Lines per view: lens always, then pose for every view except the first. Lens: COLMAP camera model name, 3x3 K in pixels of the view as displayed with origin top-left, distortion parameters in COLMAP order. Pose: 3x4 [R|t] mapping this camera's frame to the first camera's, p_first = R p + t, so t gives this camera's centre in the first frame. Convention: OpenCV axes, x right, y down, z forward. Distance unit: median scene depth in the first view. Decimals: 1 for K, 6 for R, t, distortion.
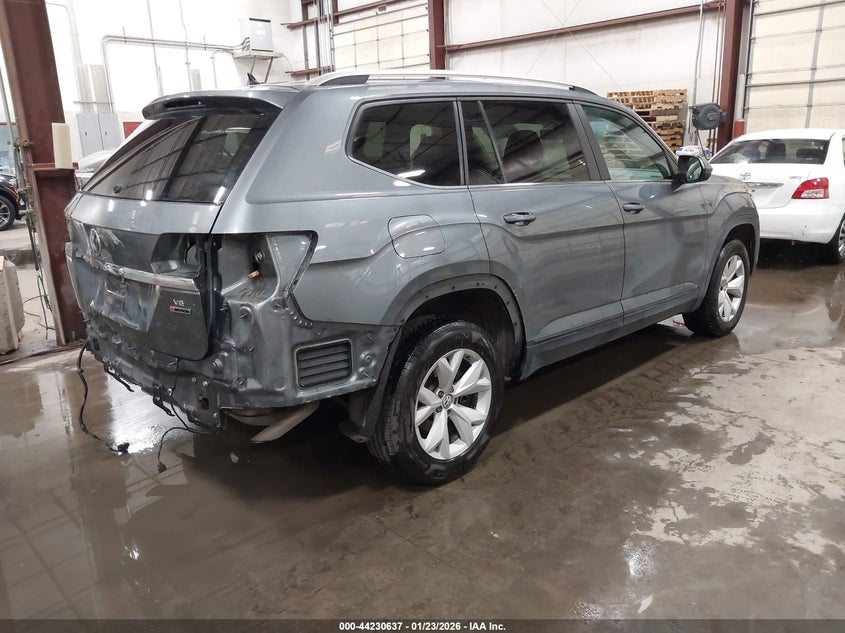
lens RADIAL K [[698.6, 0, 419.3], [0, 698.6, 318.8], [0, 0, 1]] dist [0.020087, -0.008384]
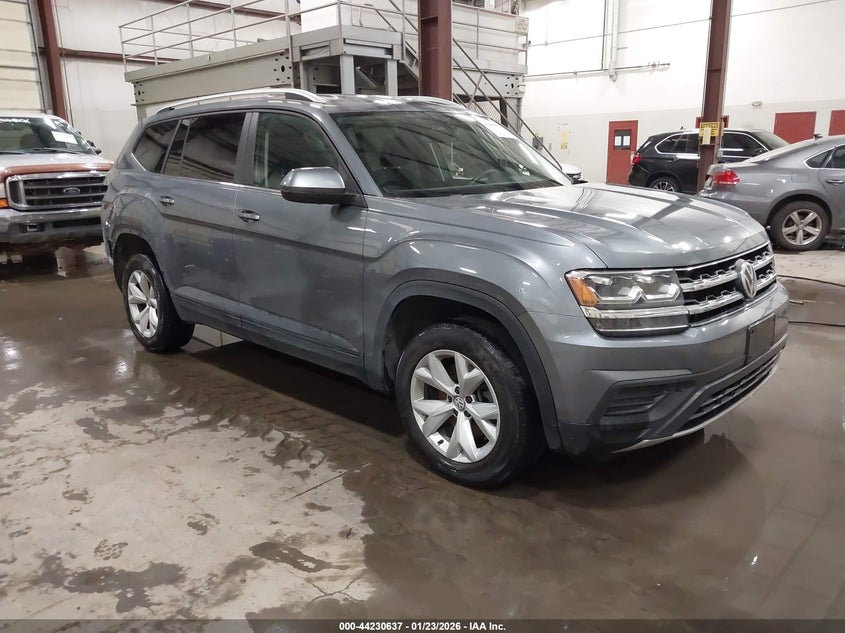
lens RADIAL K [[698.6, 0, 419.6], [0, 698.6, 320.0], [0, 0, 1]] dist [0.020087, -0.008384]
pose [[-0.025465, 0.263080, -0.964438, 1.283559], [-0.224155, 0.938682, 0.261973, -0.331633], [0.974221, 0.222855, 0.035067, 1.228338]]
